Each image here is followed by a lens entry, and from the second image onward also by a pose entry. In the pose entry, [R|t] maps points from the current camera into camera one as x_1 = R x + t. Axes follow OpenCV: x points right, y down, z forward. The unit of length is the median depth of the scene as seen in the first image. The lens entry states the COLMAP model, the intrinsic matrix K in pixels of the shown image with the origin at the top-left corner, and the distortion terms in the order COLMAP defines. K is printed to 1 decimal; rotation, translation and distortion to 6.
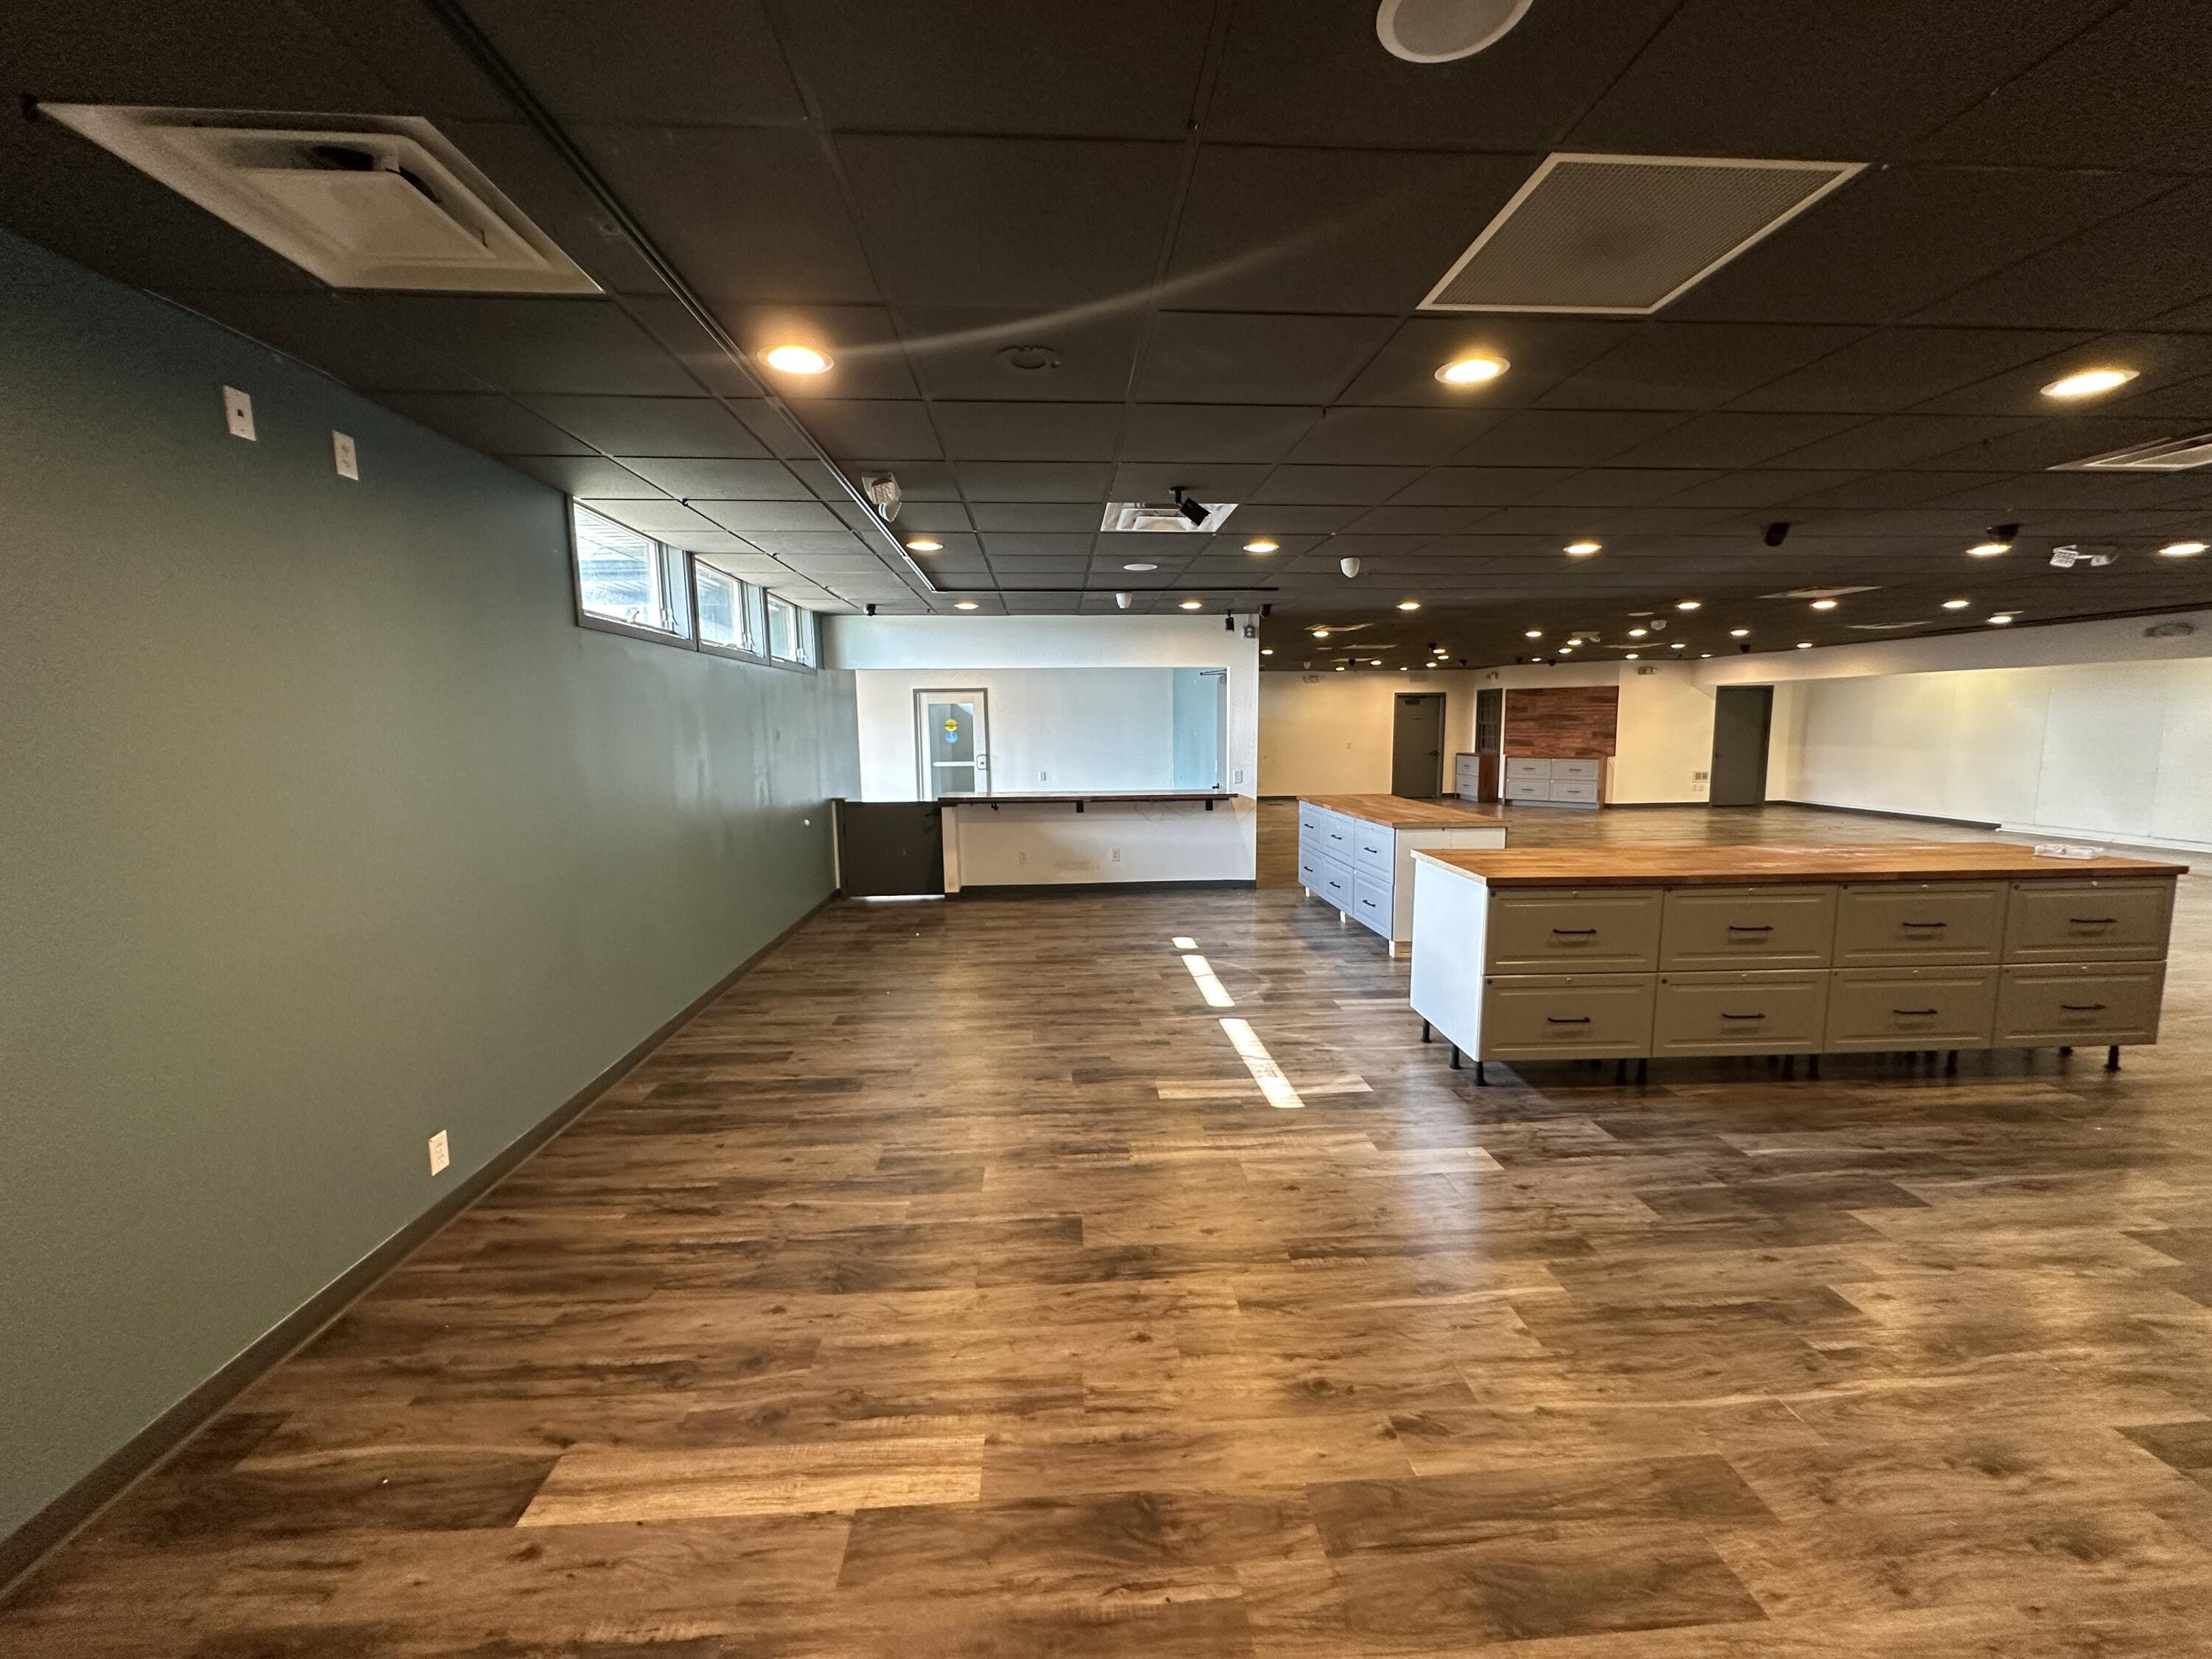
lens RADIAL K [[884.7, 0, 1106.0], [0, 884.7, 829.5], [0, 0, 1]] dist [-0.002346, -0.000008]
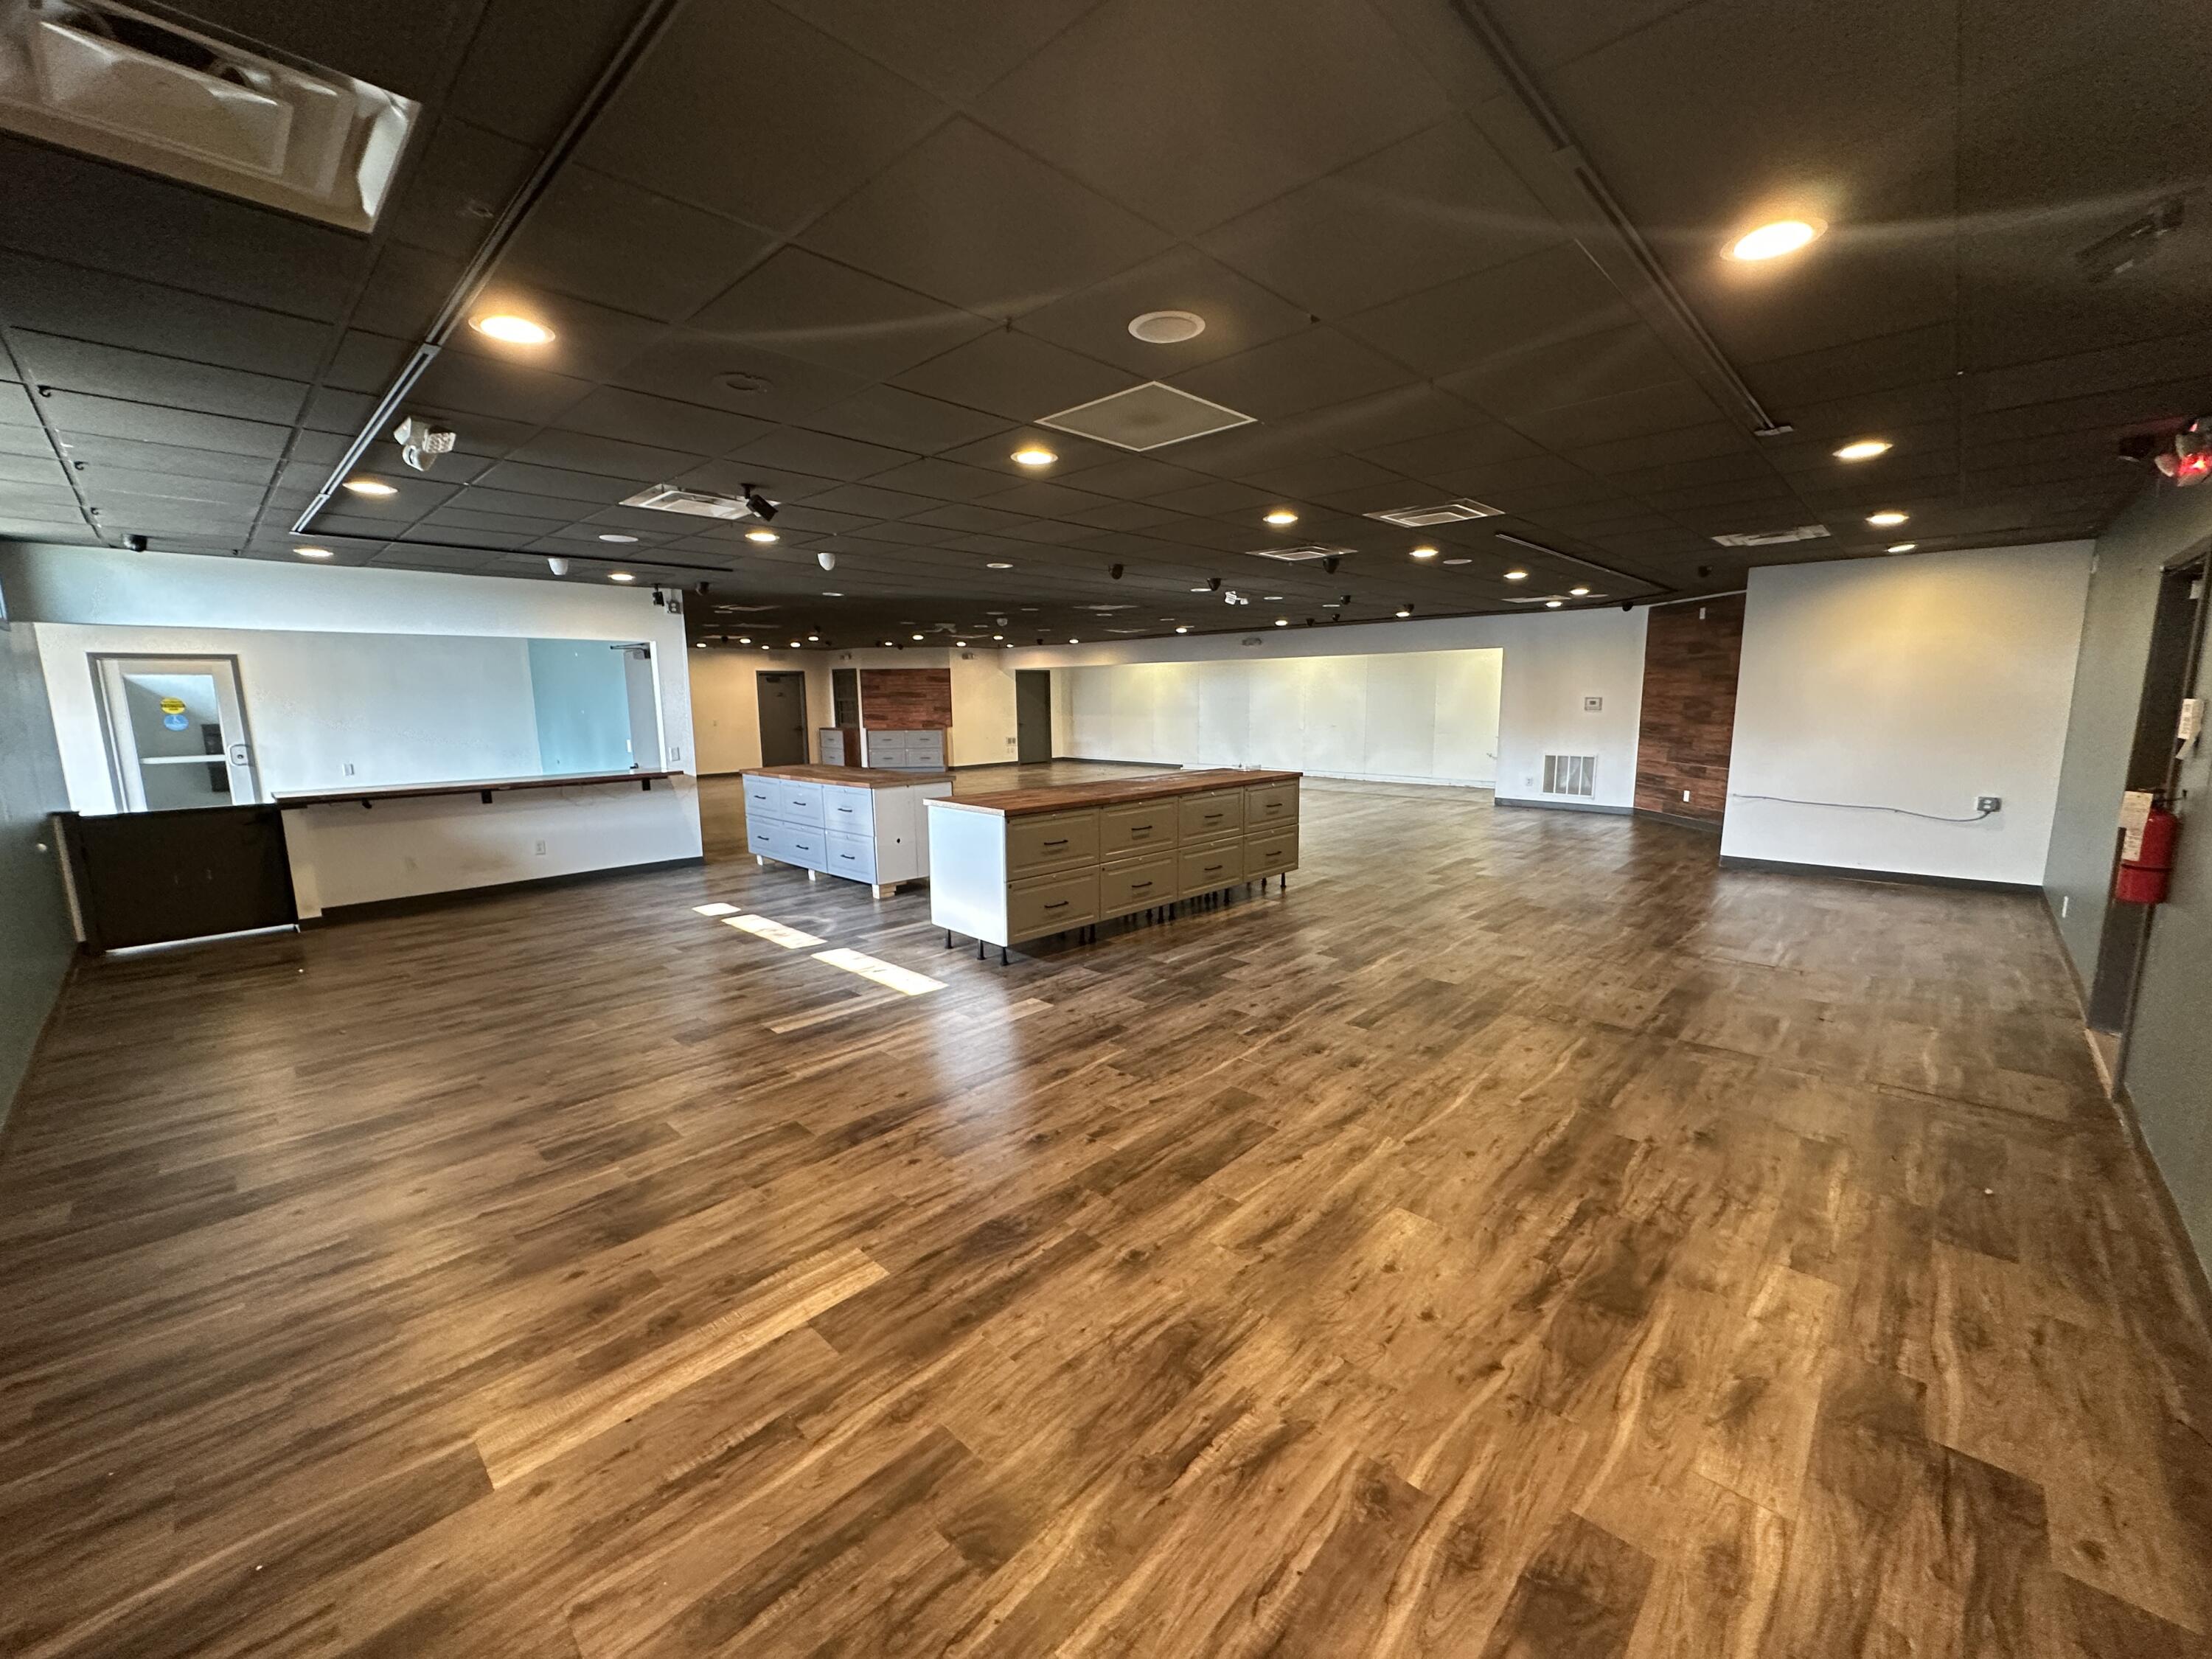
lens RADIAL K [[884.7, 0, 1106.0], [0, 884.7, 829.5], [0, 0, 1]] dist [-0.002346, -0.000008]
pose [[0.733665, -0.102582, 0.671723, -0.351758], [0.086319, 0.994600, 0.057611, 0.018169], [-0.674006, 0.015716, 0.738559, -0.107326]]
